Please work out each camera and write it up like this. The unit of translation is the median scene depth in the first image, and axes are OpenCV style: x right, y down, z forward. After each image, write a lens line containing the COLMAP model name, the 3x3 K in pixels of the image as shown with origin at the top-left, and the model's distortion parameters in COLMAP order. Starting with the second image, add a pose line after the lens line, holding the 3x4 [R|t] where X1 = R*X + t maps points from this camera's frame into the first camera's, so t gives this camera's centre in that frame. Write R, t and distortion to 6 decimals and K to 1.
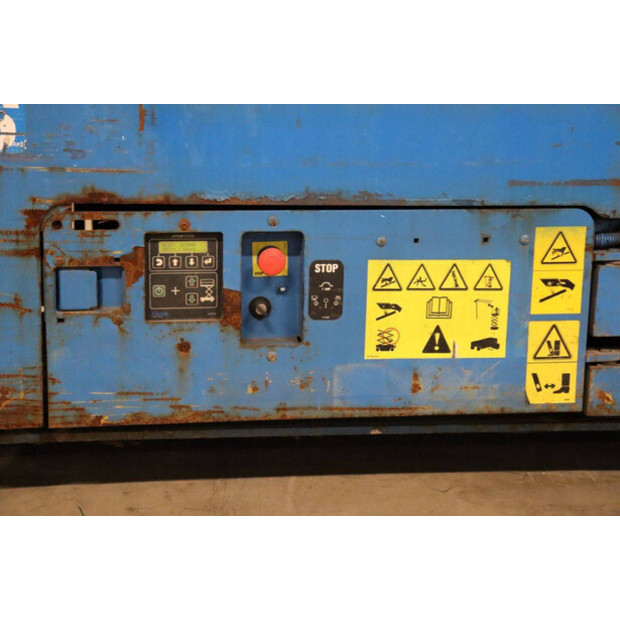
lens RADIAL K [[1250.3, 0, 306.2], [0, 1250.3, 306.4], [0, 0, 1]] dist [0.307102, 0.000000]
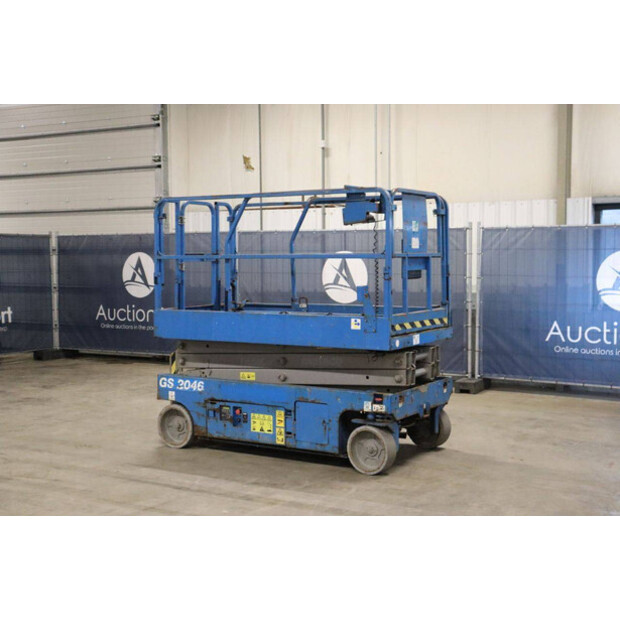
lens RADIAL K [[918.8, 0, 316.2], [0, 918.8, 304.6], [0, 0, 1]] dist [0.097054, 0.000000]
pose [[0.764023, 0.010559, -0.645102, 2.967680], [-0.115407, 0.985977, -0.120543, -0.053645], [0.634783, 0.166548, 0.754528, -2.041802]]
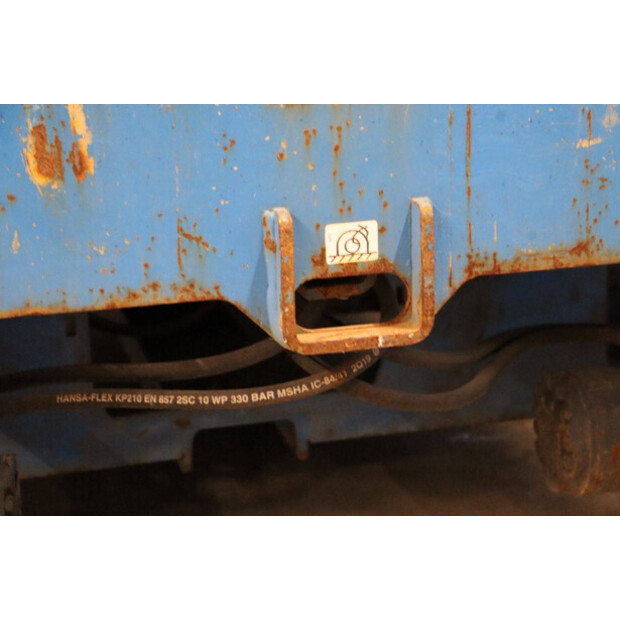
lens RADIAL K [[1452.0, 0, 310.4], [0, 1452.0, 307.6], [0, 0, 1]] dist [0.412725, 0.000000]
pose [[0.084786, 0.210910, -0.973821, 1.345921], [-0.178007, 0.964824, 0.193463, -0.251879], [0.980370, 0.156944, 0.119347, 1.333284]]
